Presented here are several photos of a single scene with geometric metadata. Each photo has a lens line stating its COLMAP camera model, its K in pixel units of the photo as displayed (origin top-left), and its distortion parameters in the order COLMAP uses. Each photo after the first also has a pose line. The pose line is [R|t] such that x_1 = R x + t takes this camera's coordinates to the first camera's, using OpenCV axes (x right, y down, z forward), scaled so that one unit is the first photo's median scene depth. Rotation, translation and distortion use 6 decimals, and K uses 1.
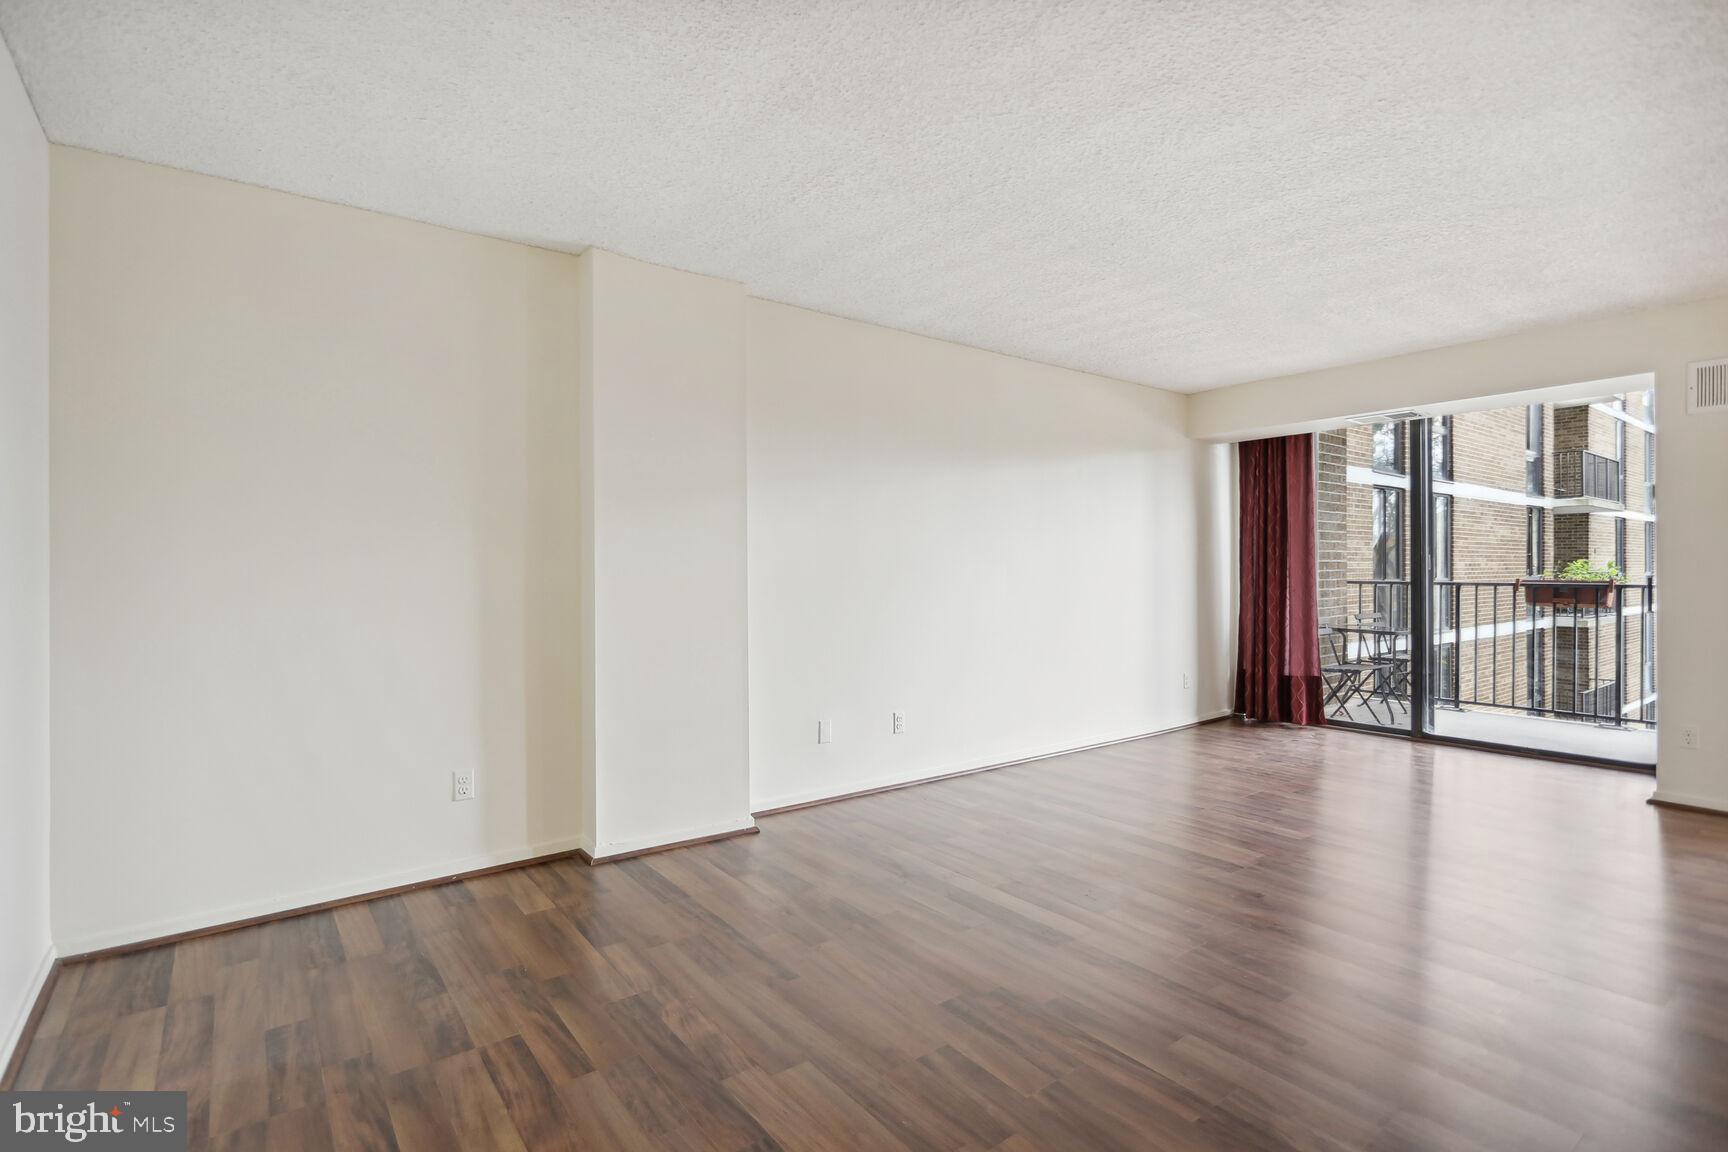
lens RADIAL K [[831.8, 0, 874.3], [0, 831.8, 563.8], [0, 0, 1]] dist [-0.002242, 0.000363]
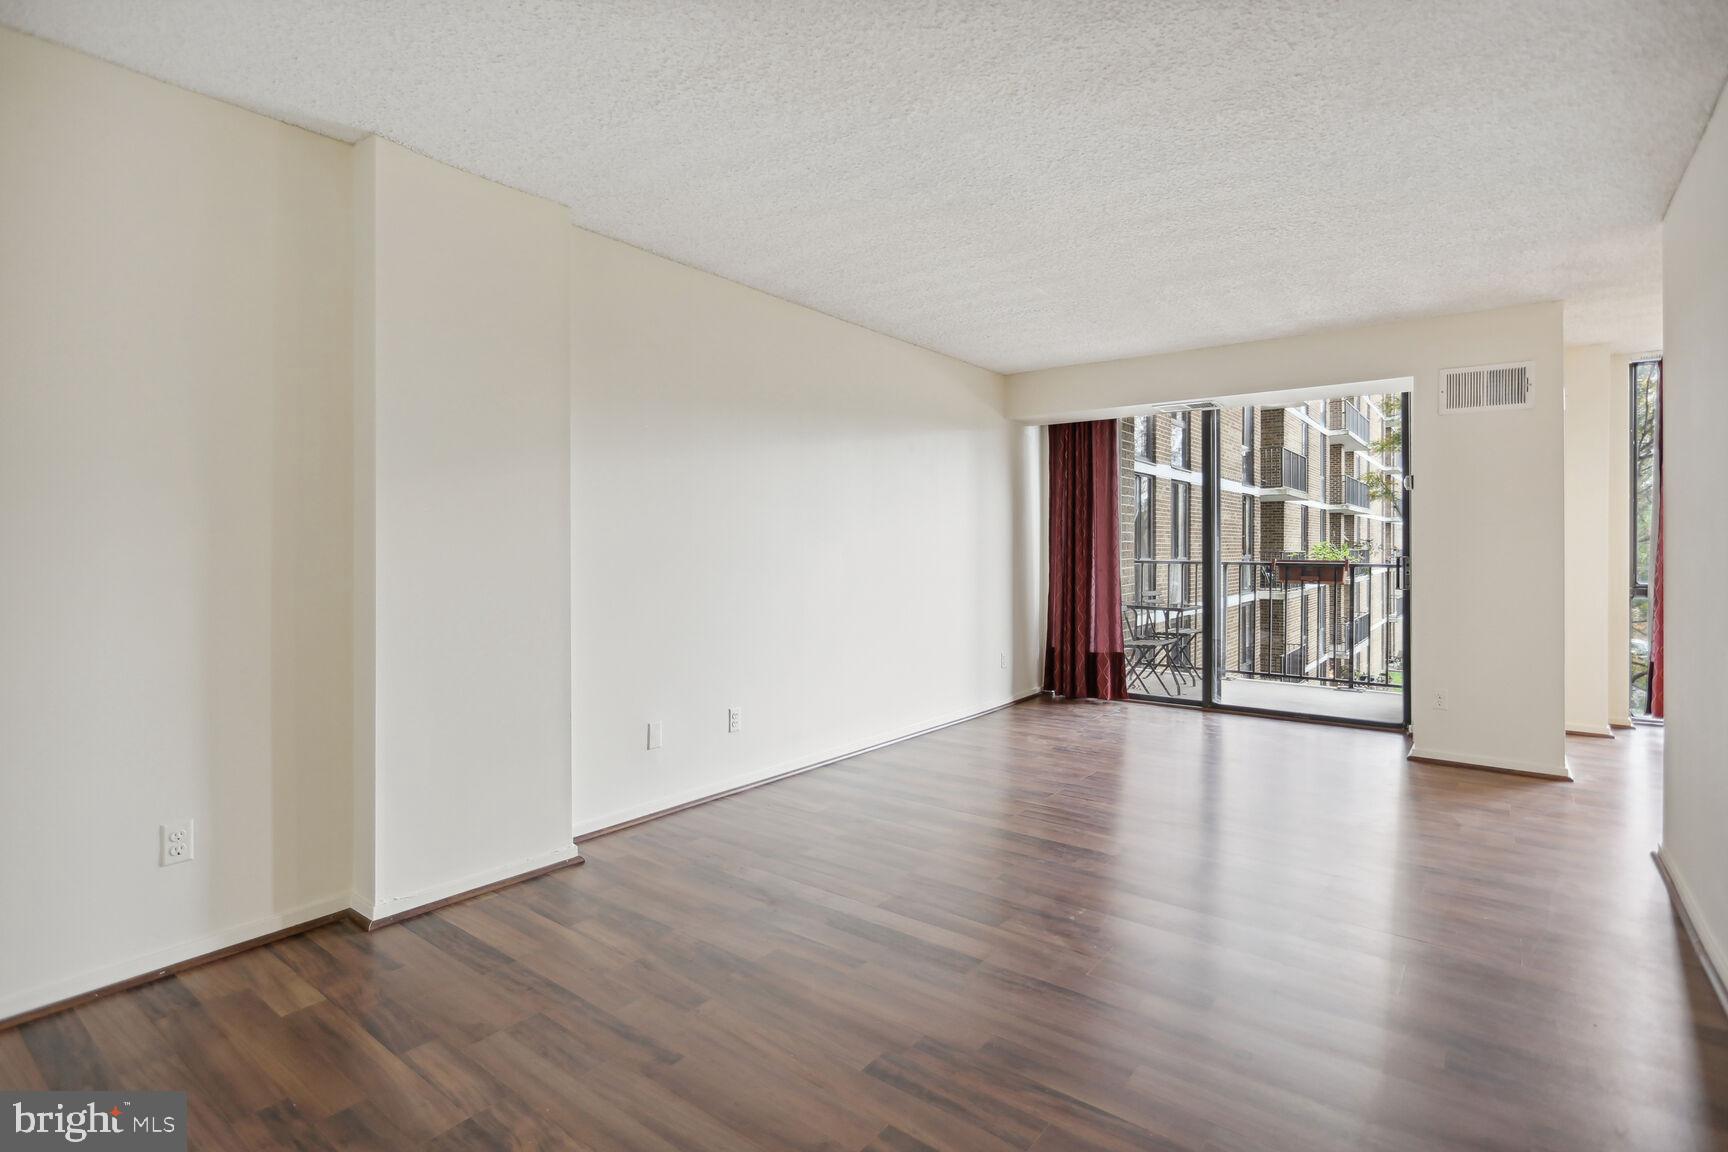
lens RADIAL K [[839.6, 0, 860.6], [0, 839.6, 538.7], [0, 0, 1]] dist [0.000451, 0.000390]
pose [[0.966199, 0.006644, 0.257713, -0.078411], [-0.005748, 0.999975, -0.004228, -0.001227], [-0.257734, 0.002604, 0.966212, 0.096837]]
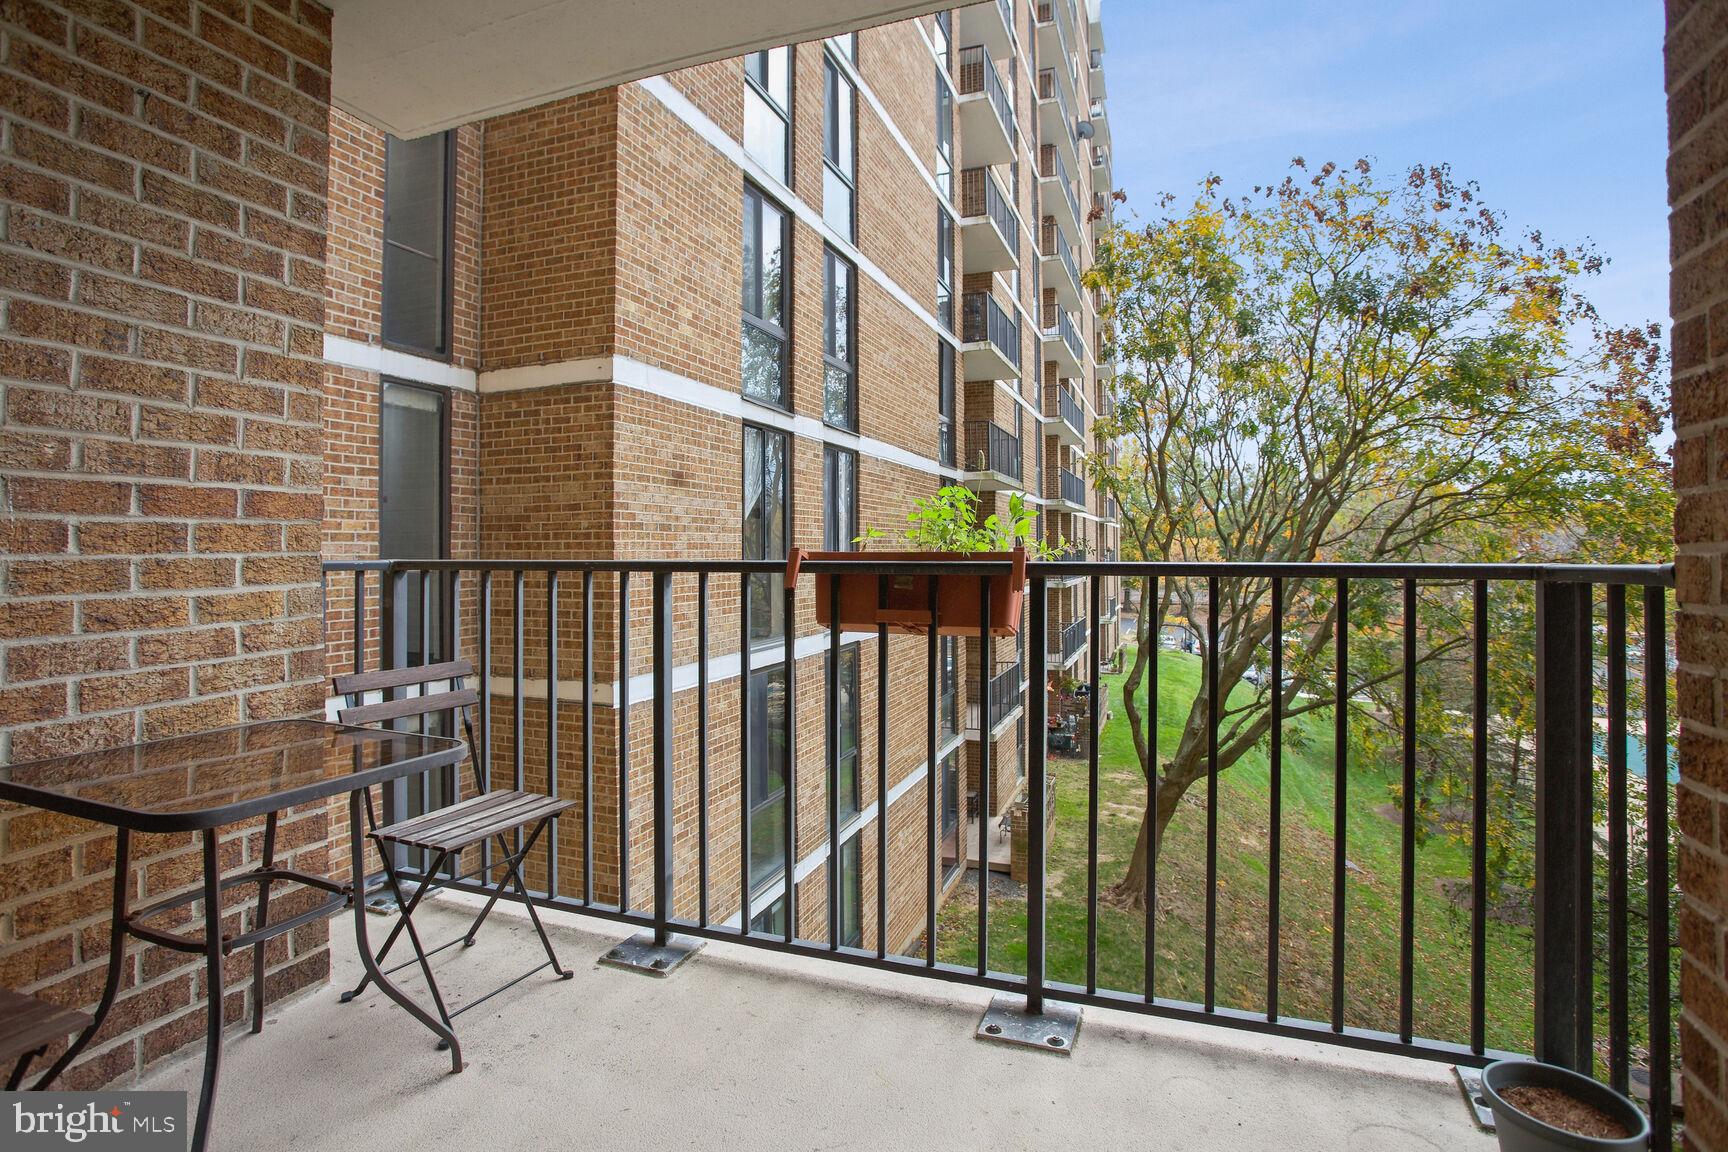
lens RADIAL K [[869.2, 0, 861.3], [0, 869.2, 550.3], [0, 0, 1]] dist [-0.000964, 0.000028]
pose [[0.850109, -0.004482, 0.526588, 1.019053], [0.004027, 0.999990, 0.002009, 0.030591], [-0.526592, 0.000413, 0.850118, 1.155061]]
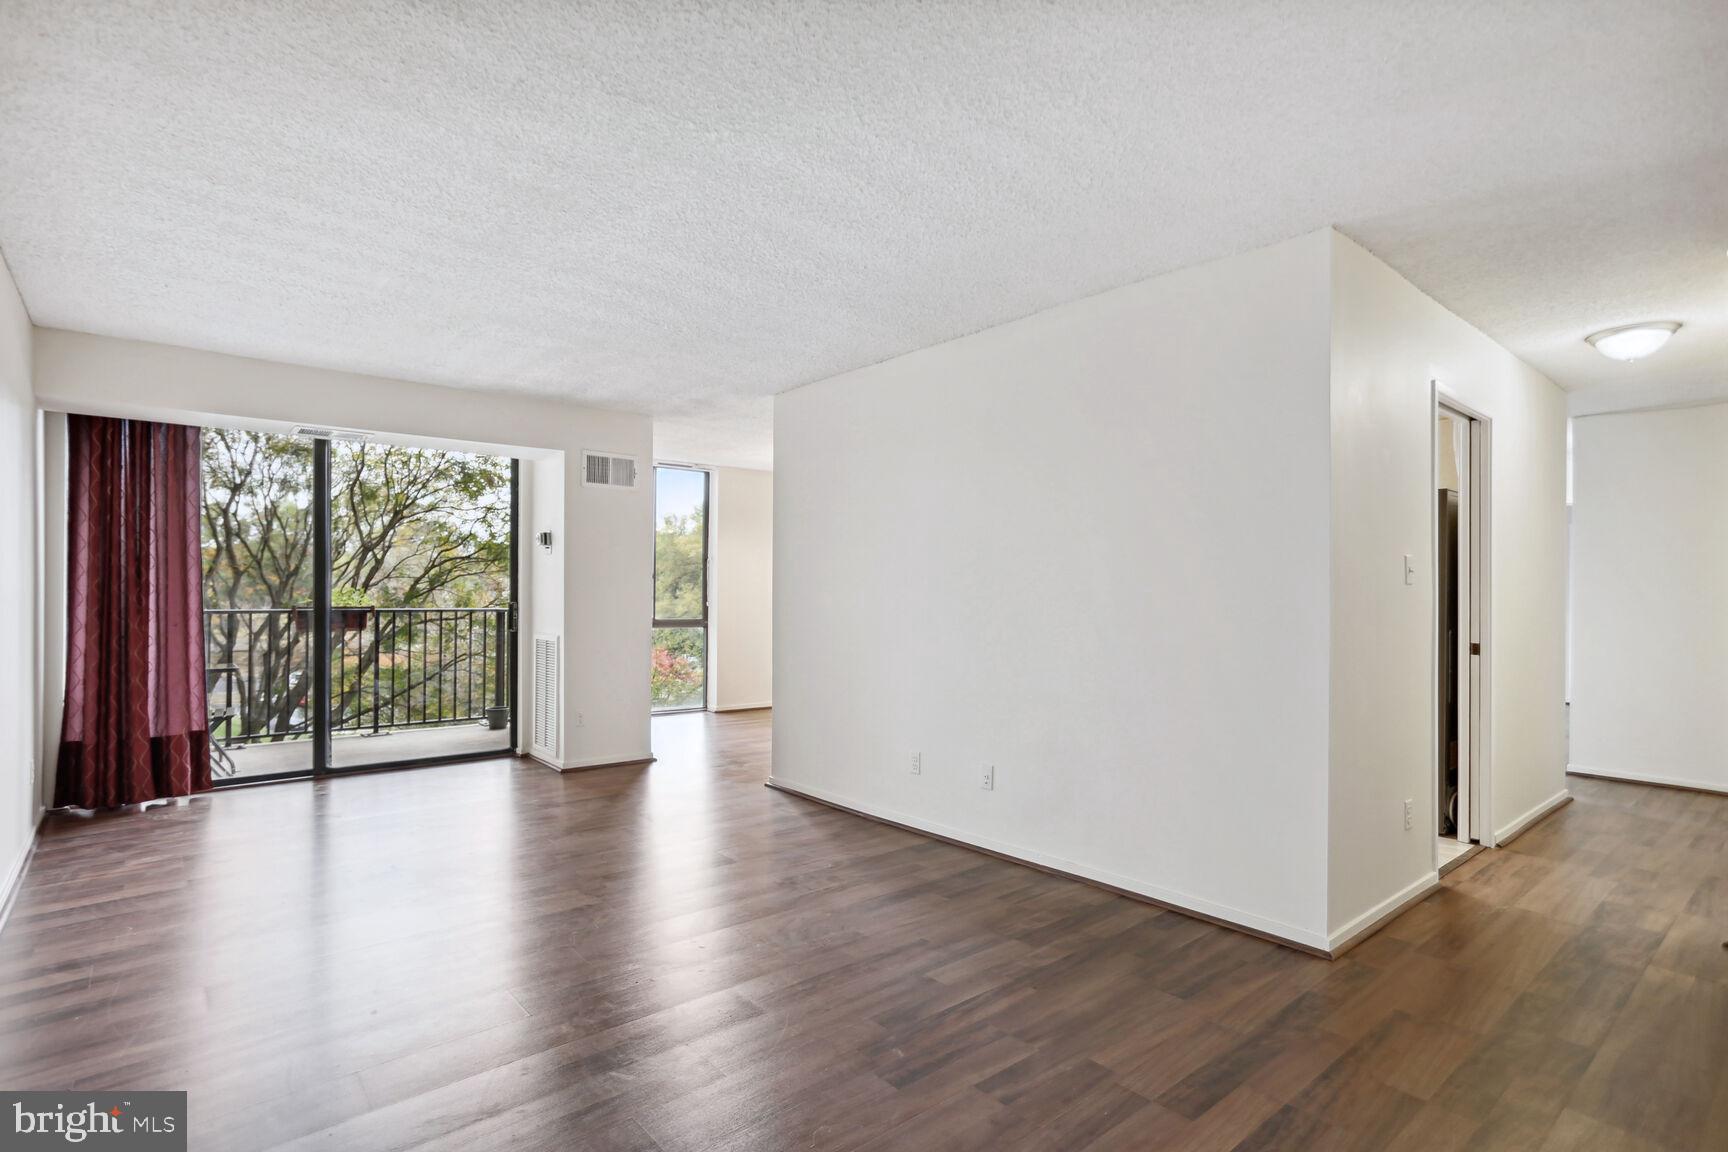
lens RADIAL K [[843.2, 0, 861.5], [0, 843.2, 587.5], [0, 0, 1]] dist [-0.002741, -0.000168]
pose [[-0.037203, 0.007885, 0.999277, -0.448395], [-0.009806, 0.999918, -0.008255, -0.003339], [-0.999260, -0.010106, -0.037123, 0.576068]]
